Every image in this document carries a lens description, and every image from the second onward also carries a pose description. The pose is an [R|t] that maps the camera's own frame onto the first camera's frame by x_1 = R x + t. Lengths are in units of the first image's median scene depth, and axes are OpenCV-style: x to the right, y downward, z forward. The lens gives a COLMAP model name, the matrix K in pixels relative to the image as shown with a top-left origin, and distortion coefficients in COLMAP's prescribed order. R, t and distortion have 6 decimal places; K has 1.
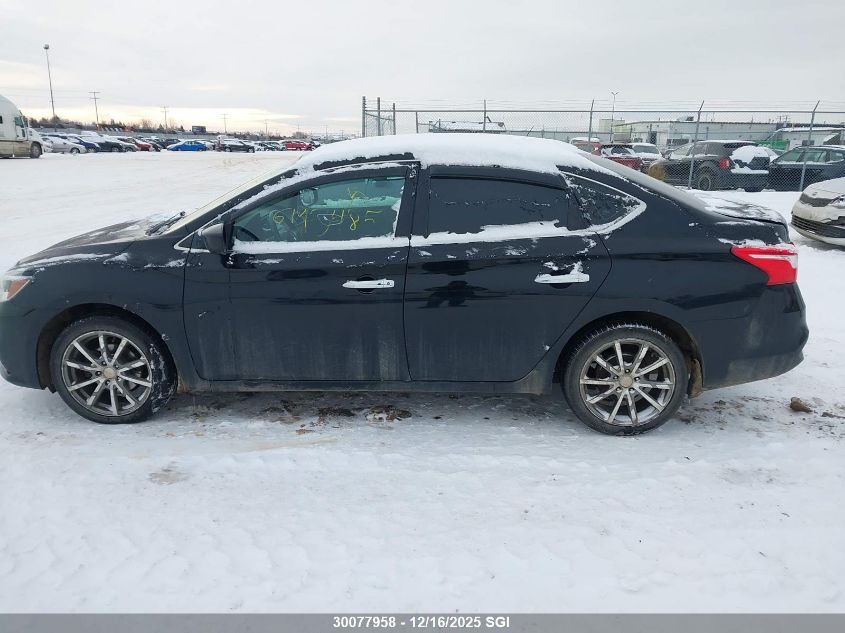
lens RADIAL K [[642.8, 0, 433.3], [0, 642.8, 313.2], [0, 0, 1]] dist [0.095982, -0.126680]
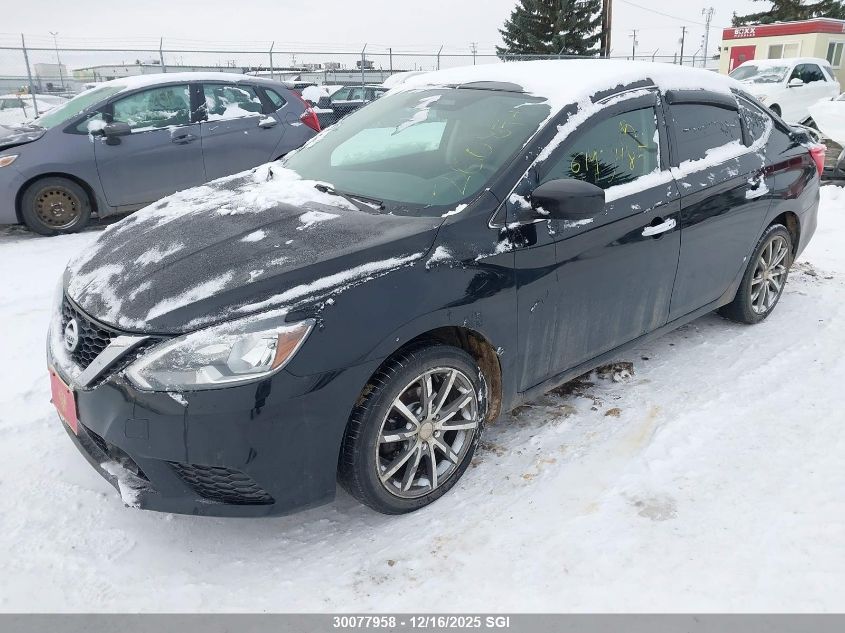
lens RADIAL K [[648.0, 0, 422.5], [0, 648.0, 316.5], [0, 0, 1]] dist [0.031861, -0.053827]
pose [[0.728505, -0.254368, 0.636065, -0.941878], [0.202050, 0.966985, 0.155292, -0.132178], [-0.654566, 0.015386, 0.755848, 0.528611]]
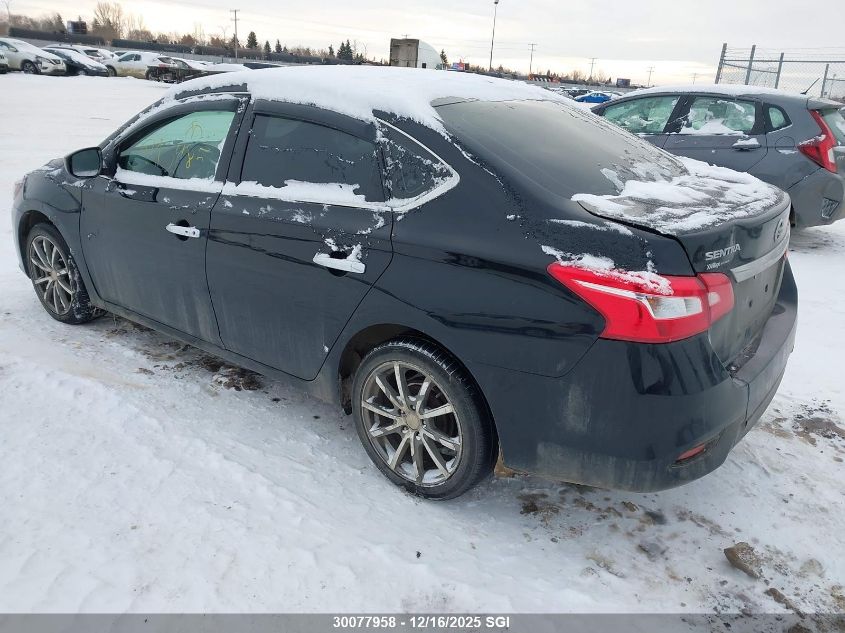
lens RADIAL K [[642.8, 0, 433.3], [0, 642.8, 313.2], [0, 0, 1]] dist [0.095982, -0.126680]
pose [[0.827377, 0.219705, -0.516892, 0.673302], [-0.185759, 0.975566, 0.117323, -0.102580], [0.530039, -0.001053, 0.847973, 0.414973]]
